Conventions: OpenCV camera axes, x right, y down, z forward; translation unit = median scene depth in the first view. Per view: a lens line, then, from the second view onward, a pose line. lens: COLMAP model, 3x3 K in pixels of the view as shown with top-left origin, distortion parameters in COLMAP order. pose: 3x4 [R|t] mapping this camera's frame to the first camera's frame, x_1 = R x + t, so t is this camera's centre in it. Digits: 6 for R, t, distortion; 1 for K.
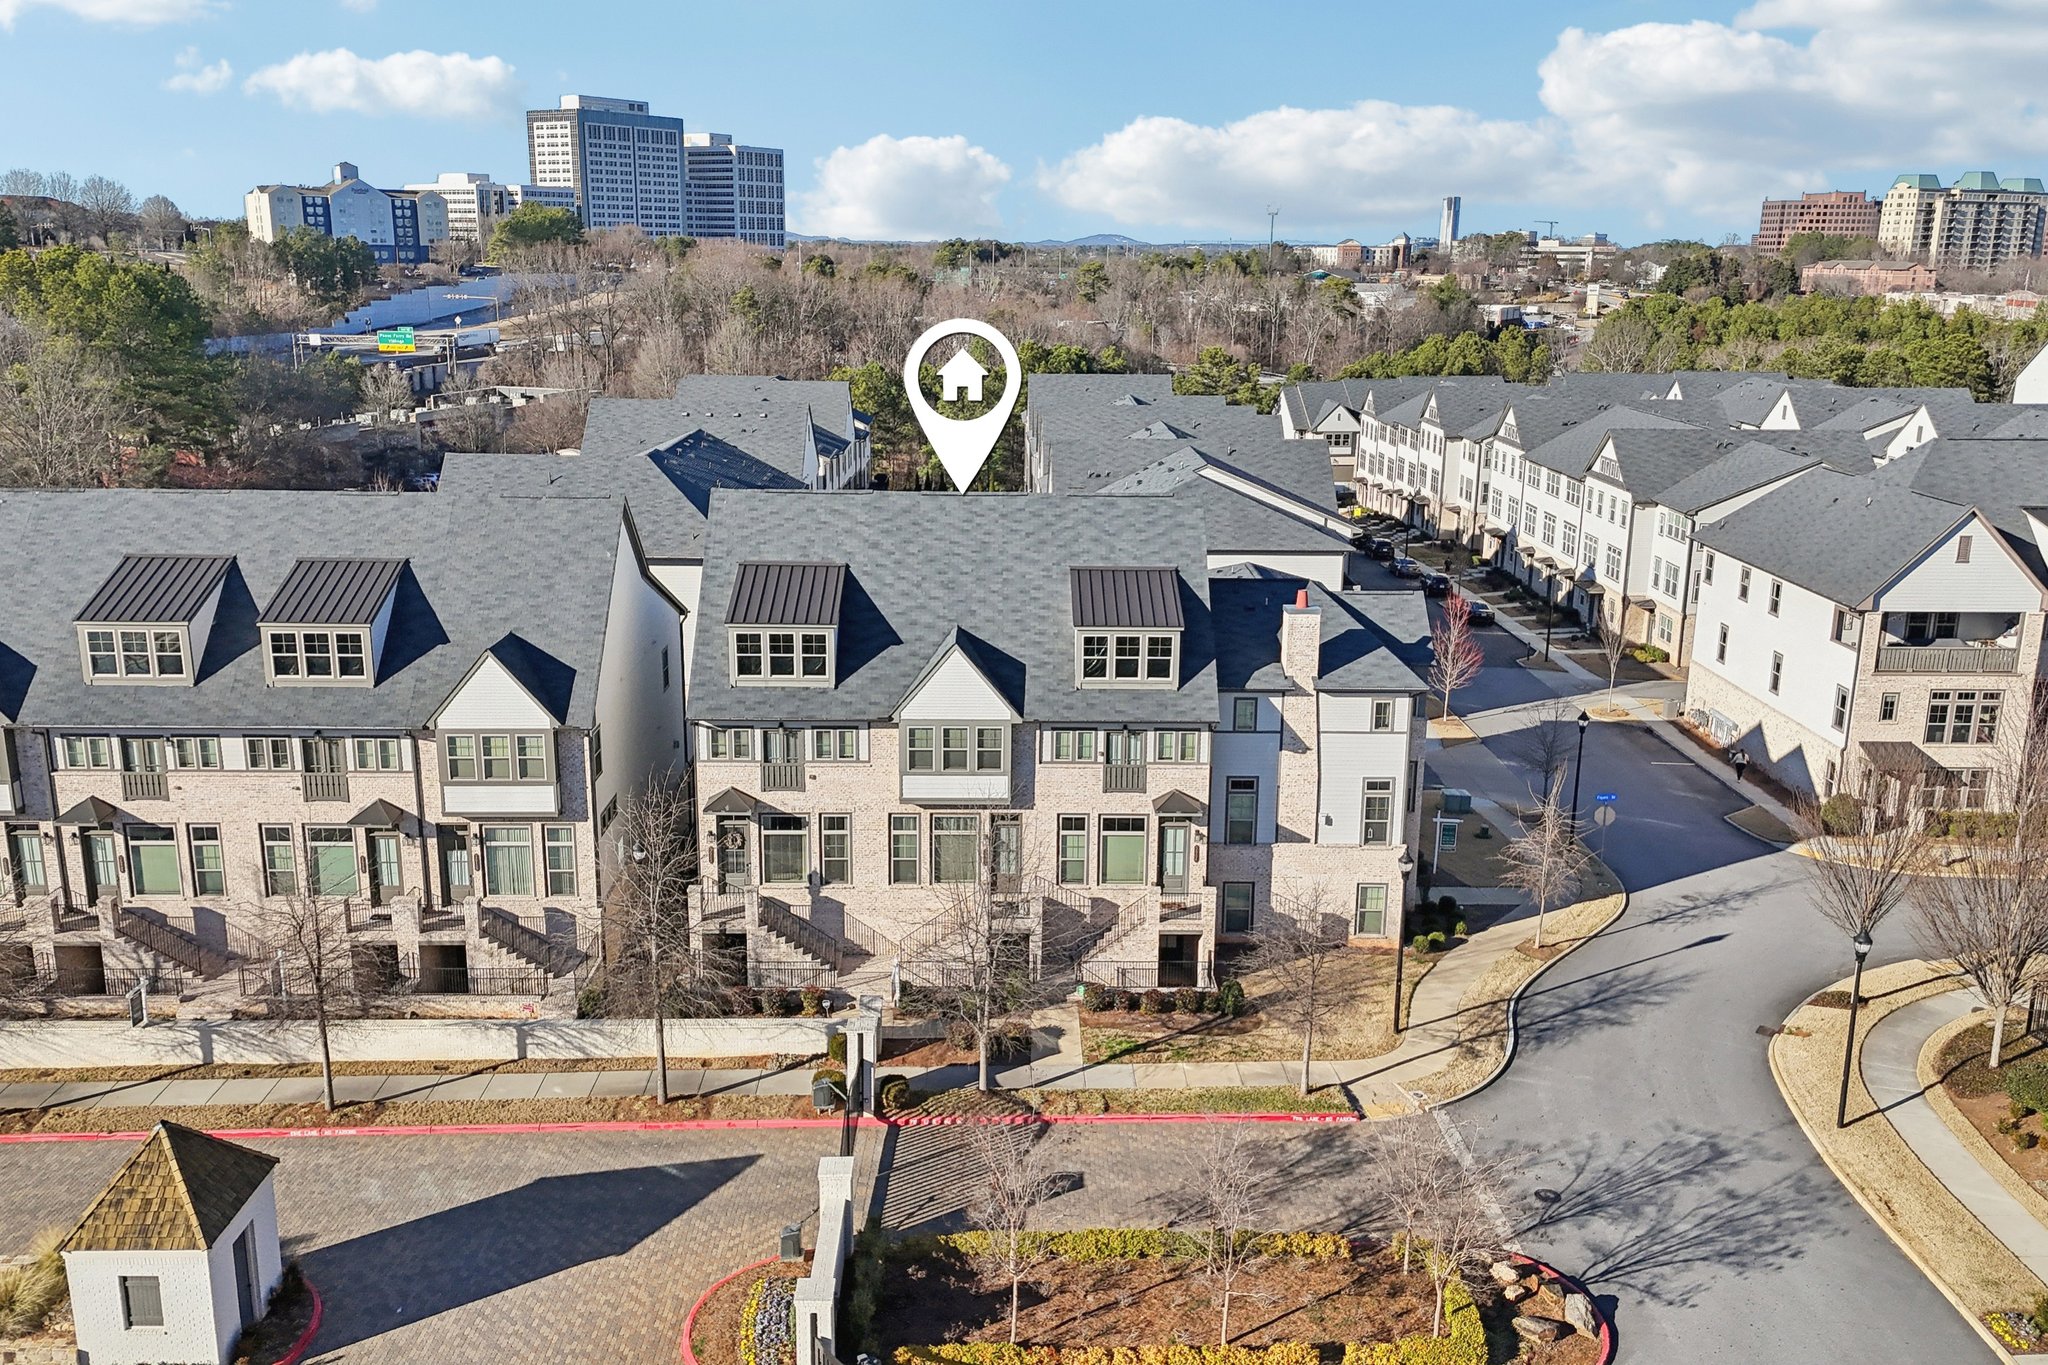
lens RADIAL K [[1700.6, 0, 1024.0], [0, 1700.6, 682.5], [0, 0, 1]] dist [0.135264, -0.250975]
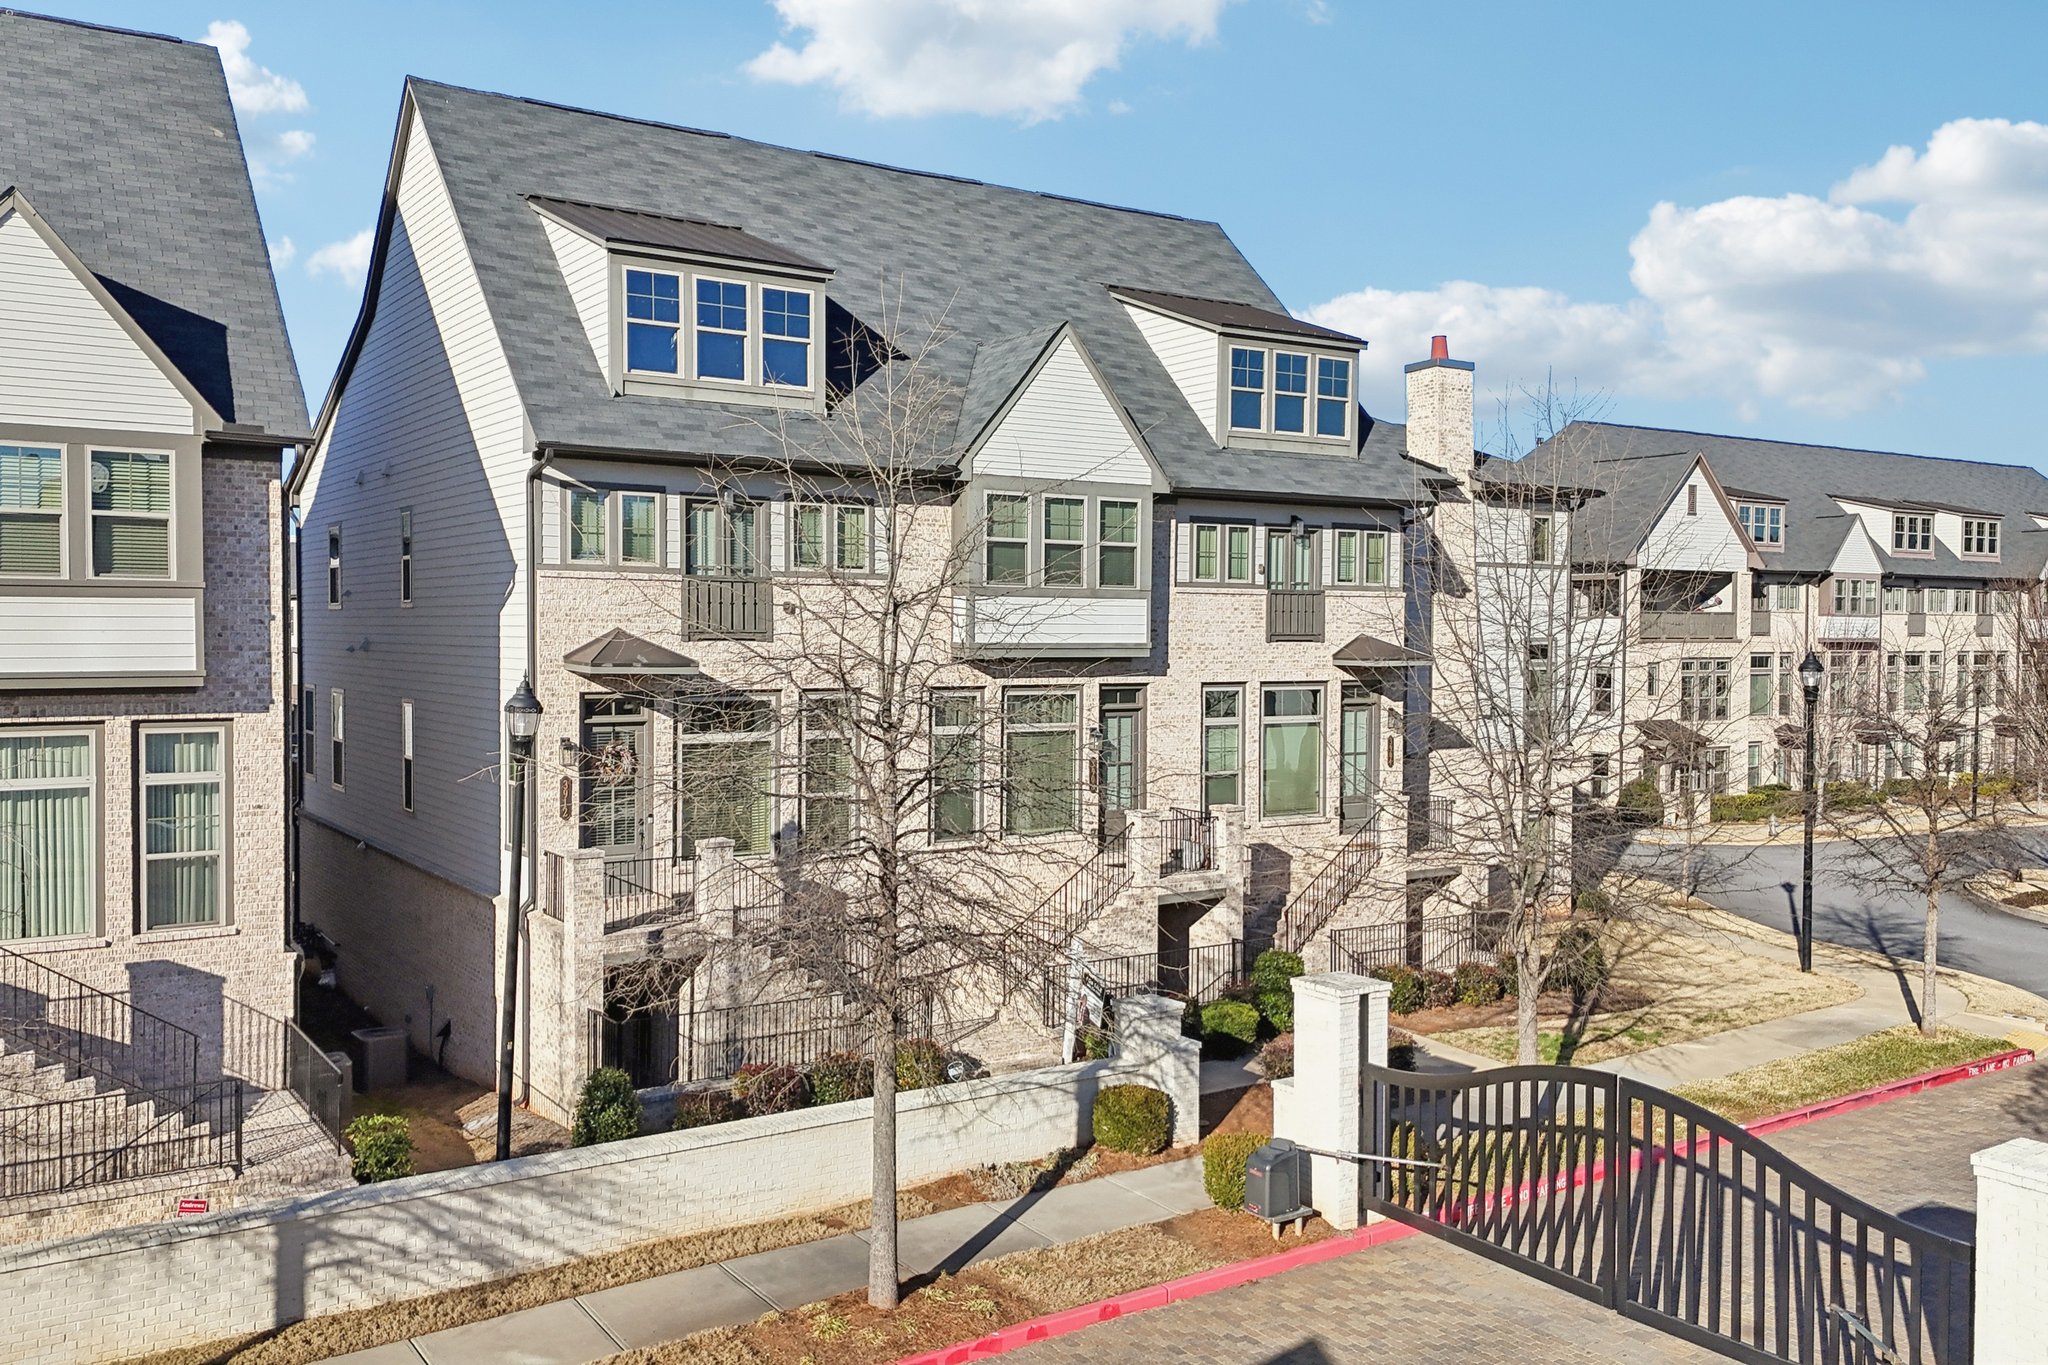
lens RADIAL K [[1700.6, 0, 1024.0], [0, 1700.6, 682.5], [0, 0, 1]] dist [0.135264, -0.250975]
pose [[0.841805, -0.021668, 0.539347, -0.317297], [0.134917, 0.975926, -0.171368, 0.161778], [-0.522649, 0.217025, 0.824462, 0.590087]]
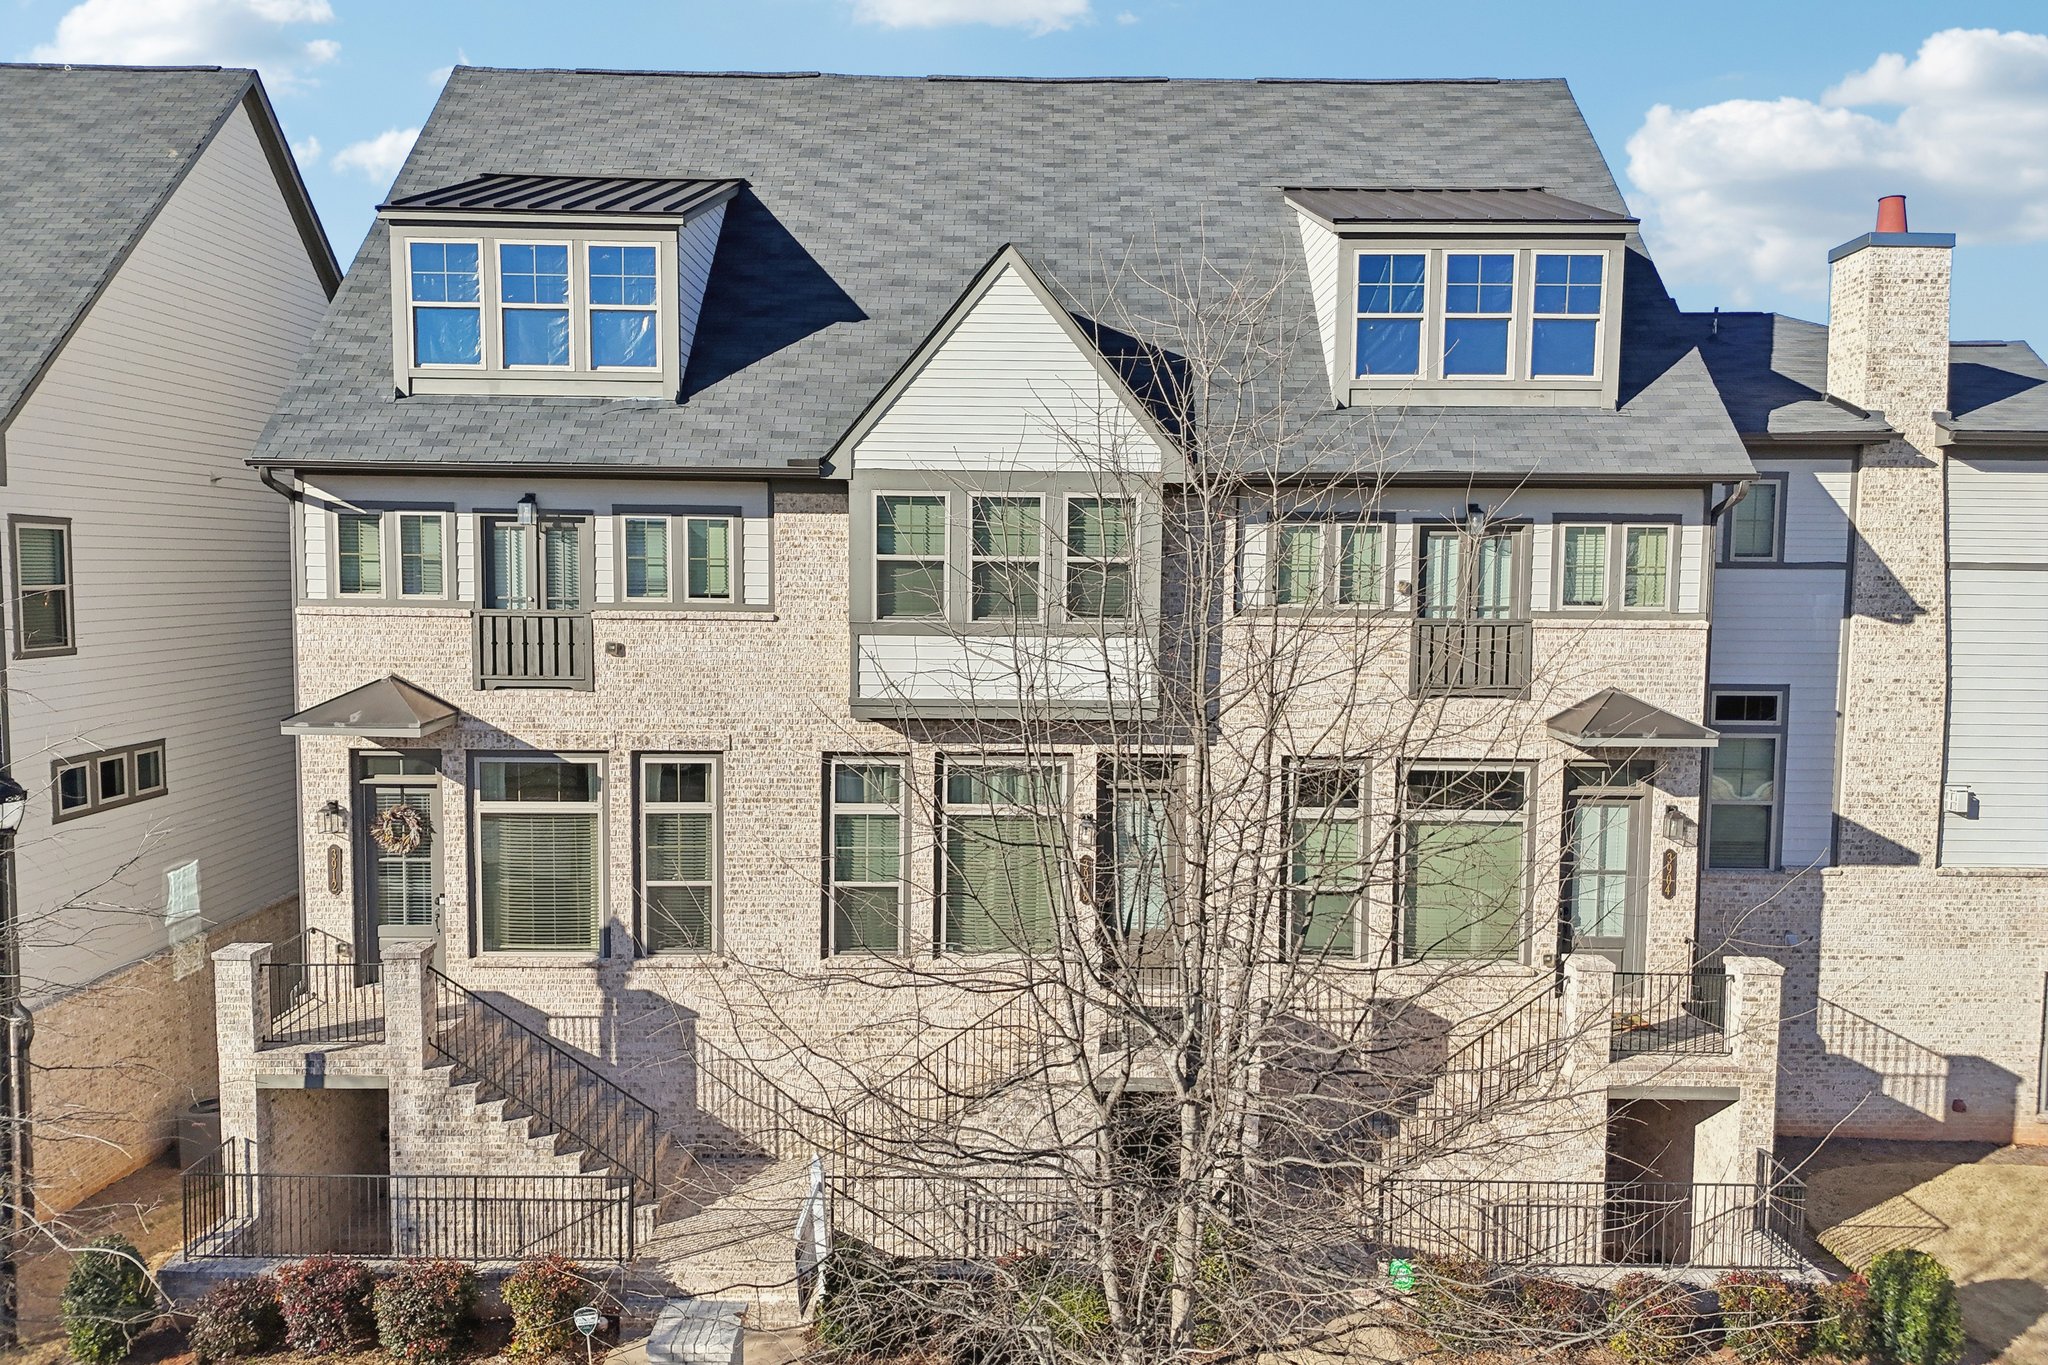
lens RADIAL K [[1449.1, 0, 1024.0], [0, 1449.1, 682.5], [0, 0, 1]] dist [0.048986, -0.005187]
pose [[0.999913, 0.000082, -0.013161, -0.032062], [-0.002313, 0.985513, -0.169585, 0.114732], [0.012956, 0.169601, 0.985428, 0.692502]]
